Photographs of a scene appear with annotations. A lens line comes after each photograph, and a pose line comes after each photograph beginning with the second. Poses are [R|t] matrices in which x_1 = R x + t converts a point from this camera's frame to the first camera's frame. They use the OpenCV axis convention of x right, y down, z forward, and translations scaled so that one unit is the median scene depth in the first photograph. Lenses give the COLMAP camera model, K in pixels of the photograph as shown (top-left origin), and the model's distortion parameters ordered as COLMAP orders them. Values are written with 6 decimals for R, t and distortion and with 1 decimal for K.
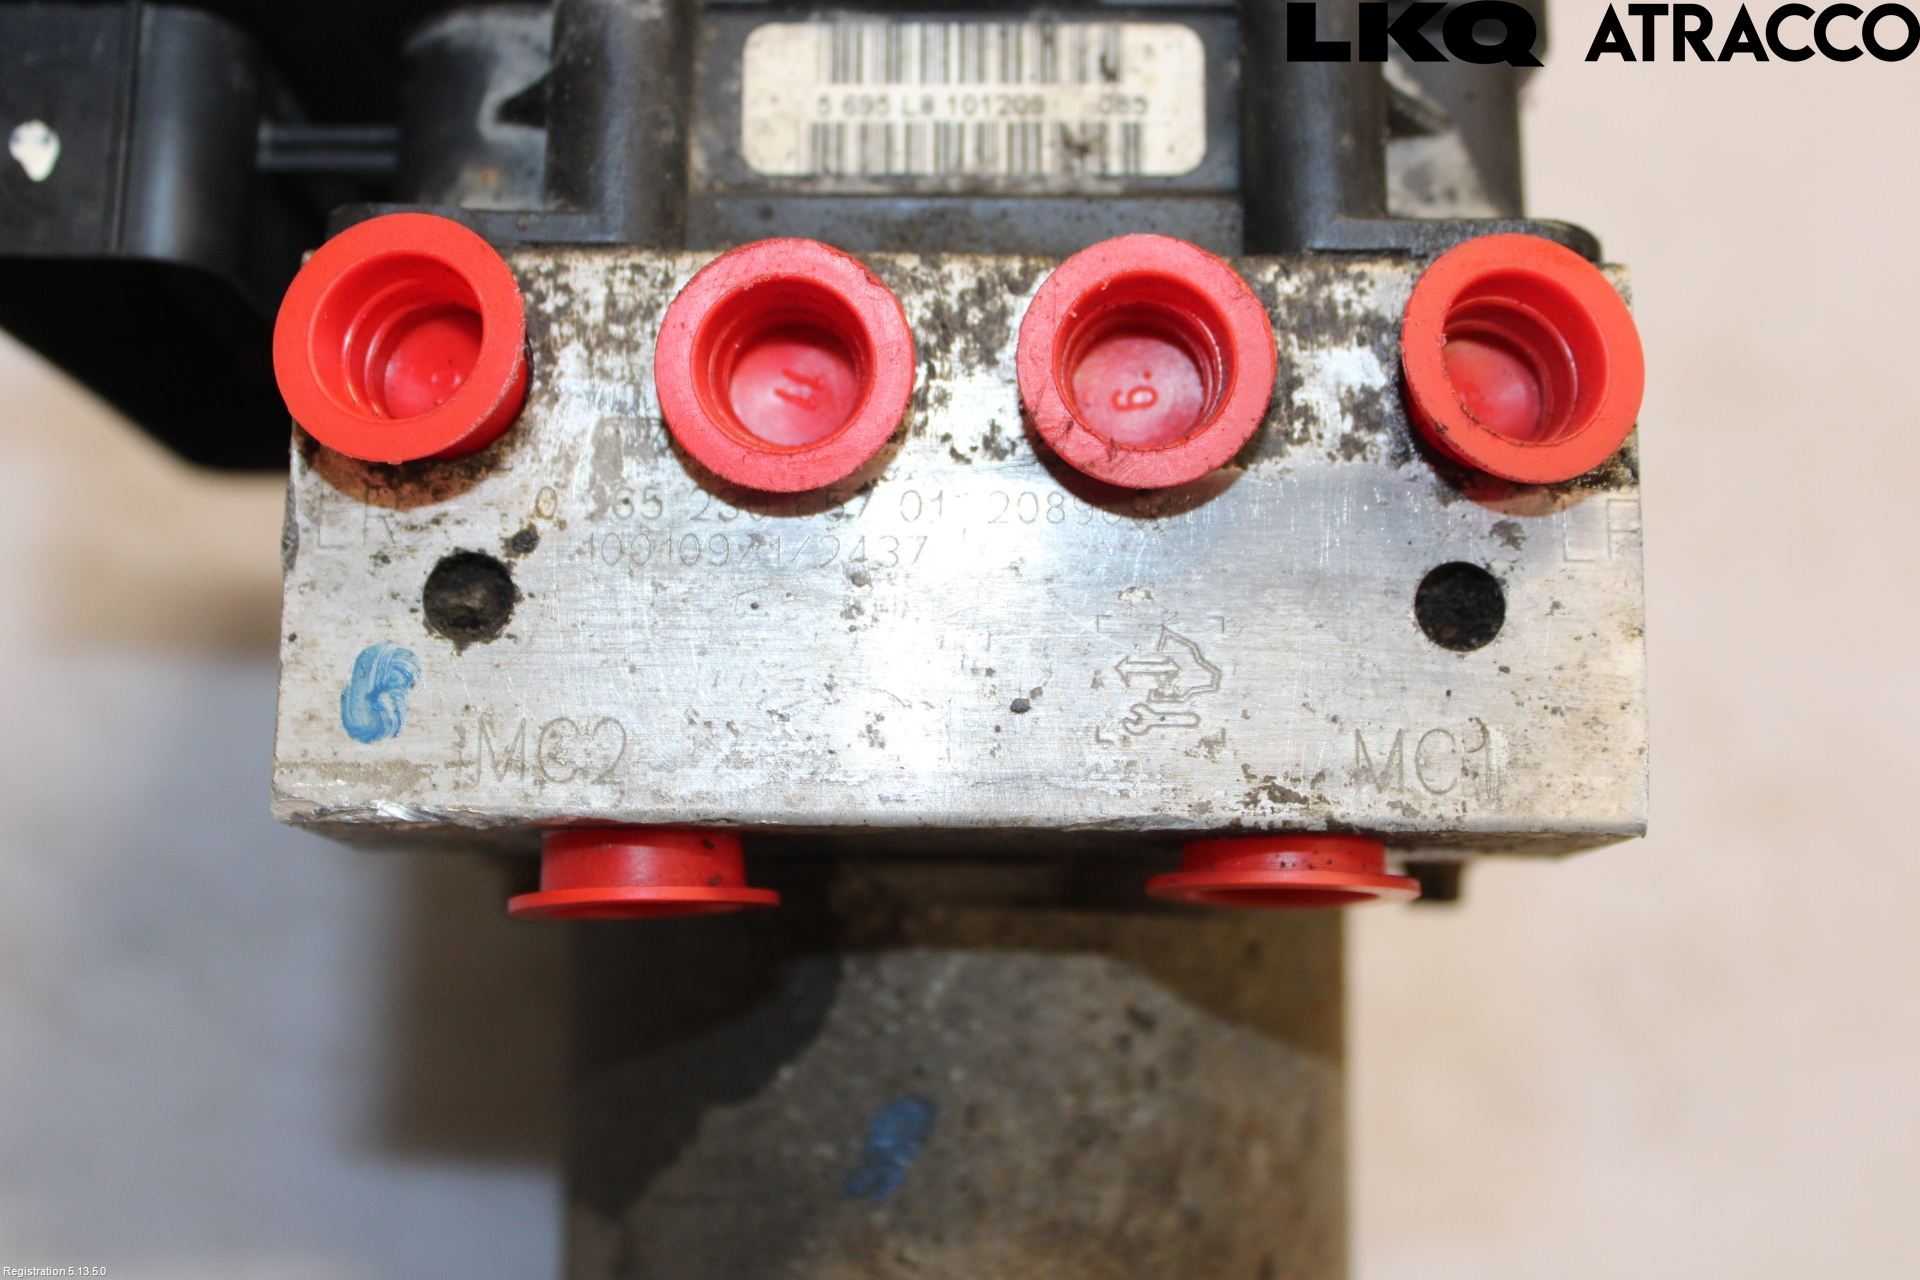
lens RADIAL K [[2724.9, 0, 953.2], [0, 2724.9, 640.1], [0, 0, 1]] dist [0.021588, 0.000000]
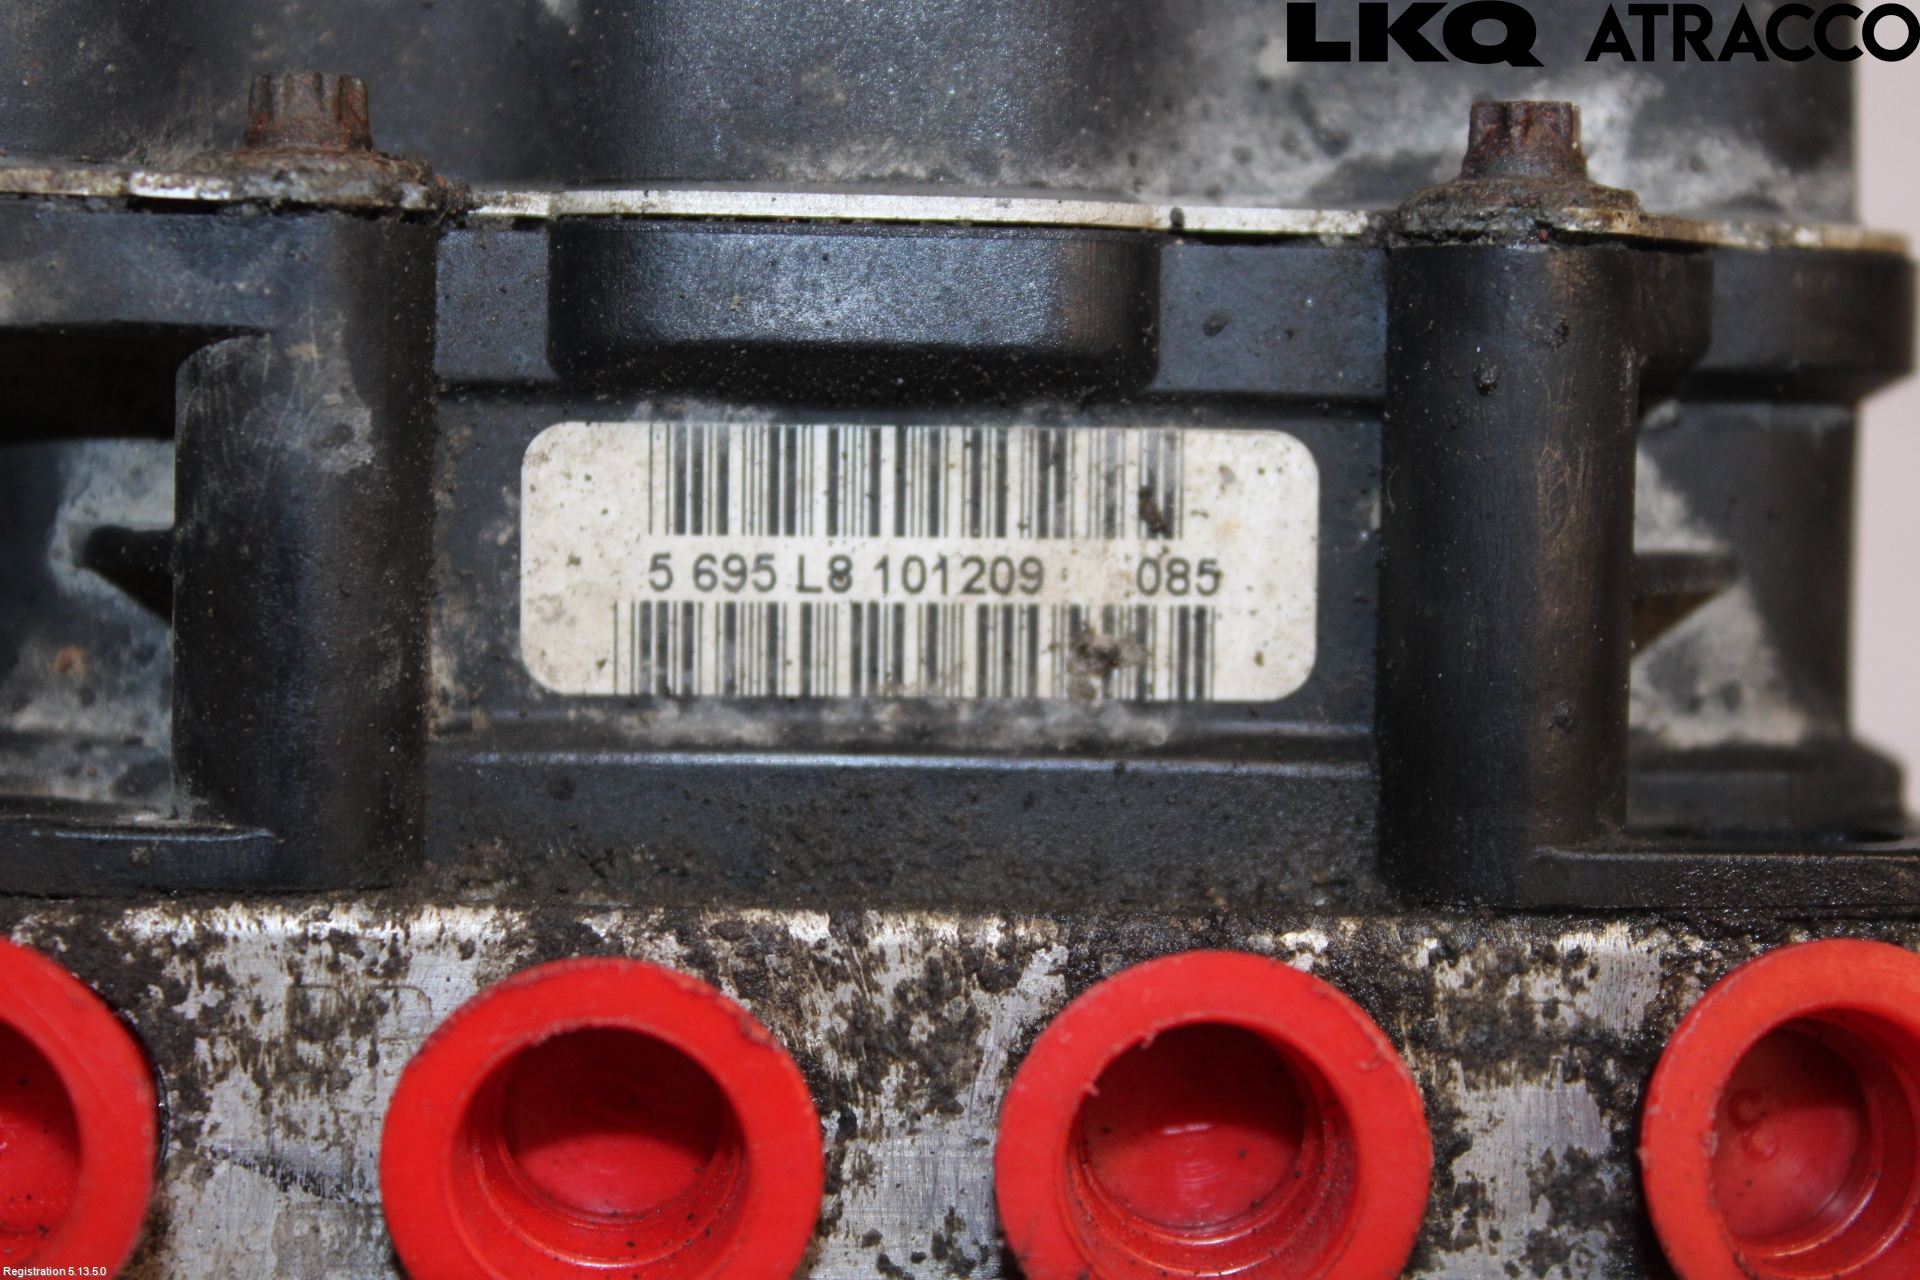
lens RADIAL K [[4190.9, 0, 966.0], [0, 4190.9, 639.8], [0, 0, 1]] dist [0.113540, 0.000000]
pose [[0.998717, 0.006256, 0.050243, -0.028625], [-0.020738, 0.955821, 0.293217, -0.463547], [-0.046189, -0.293883, 0.954725, 0.157209]]
